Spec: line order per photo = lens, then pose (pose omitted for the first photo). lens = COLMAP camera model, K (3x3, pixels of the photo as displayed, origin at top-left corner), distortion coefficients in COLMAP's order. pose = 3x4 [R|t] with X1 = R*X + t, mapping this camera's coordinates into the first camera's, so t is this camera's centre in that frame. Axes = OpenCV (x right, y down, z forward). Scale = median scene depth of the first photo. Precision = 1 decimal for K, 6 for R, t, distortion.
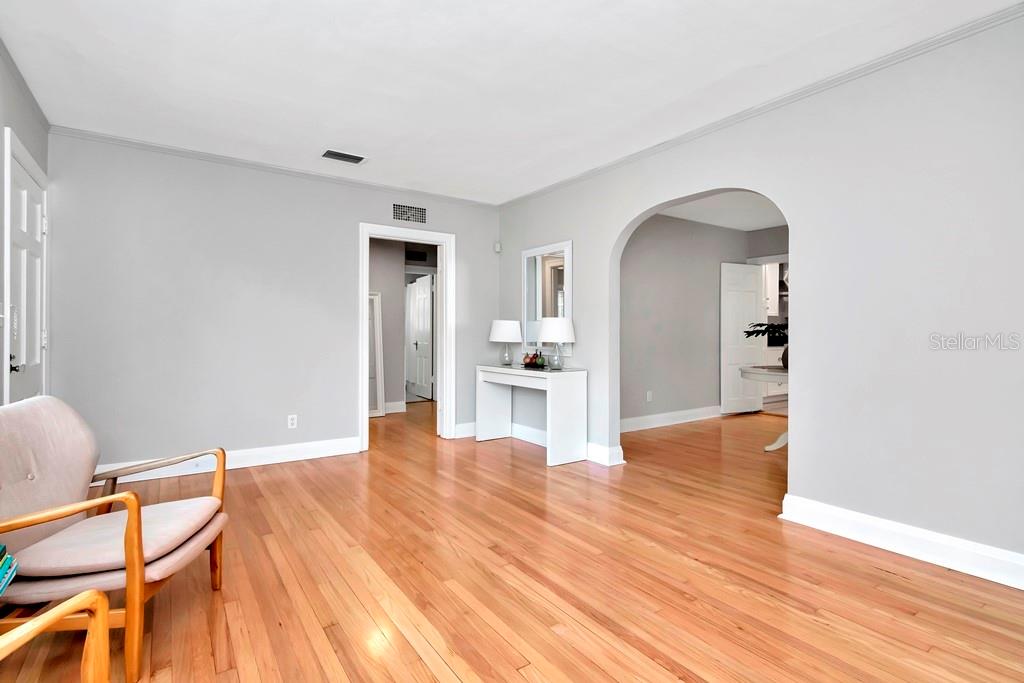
lens RADIAL K [[496.0, 0, 507.0], [0, 496.0, 335.9], [0, 0, 1]] dist [0.001497, -0.000578]
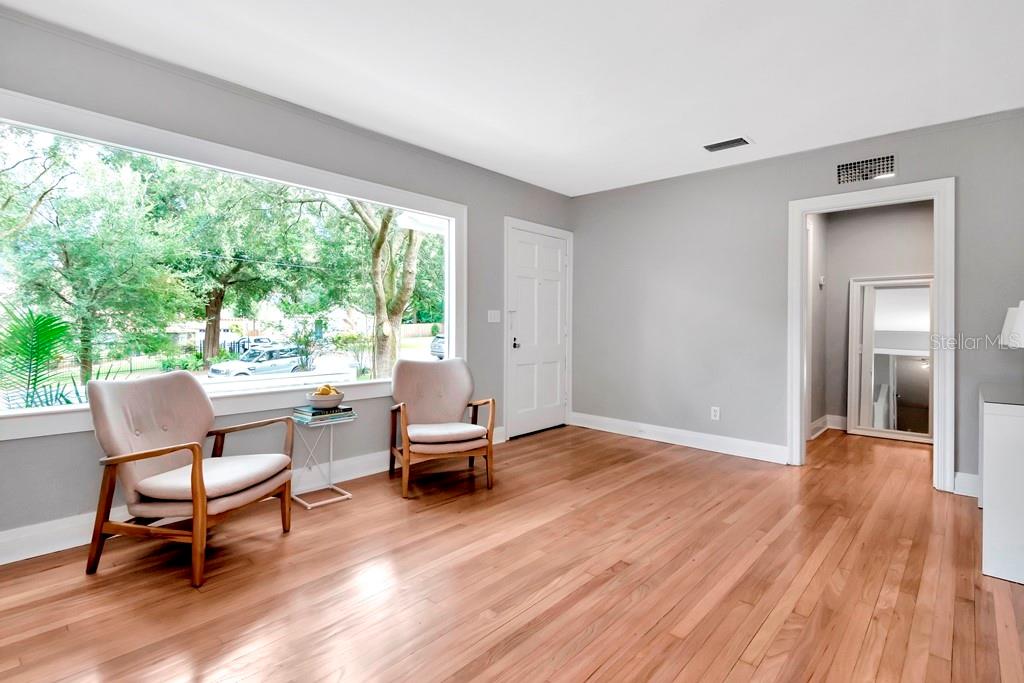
lens RADIAL K [[496.0, 0, 507.0], [0, 496.0, 335.9], [0, 0, 1]] dist [0.001497, -0.000578]
pose [[0.224747, 0.026488, -0.974057, 0.778000], [-0.015235, 0.999604, 0.023668, -0.011065], [0.974298, 0.009520, 0.225062, 0.560231]]
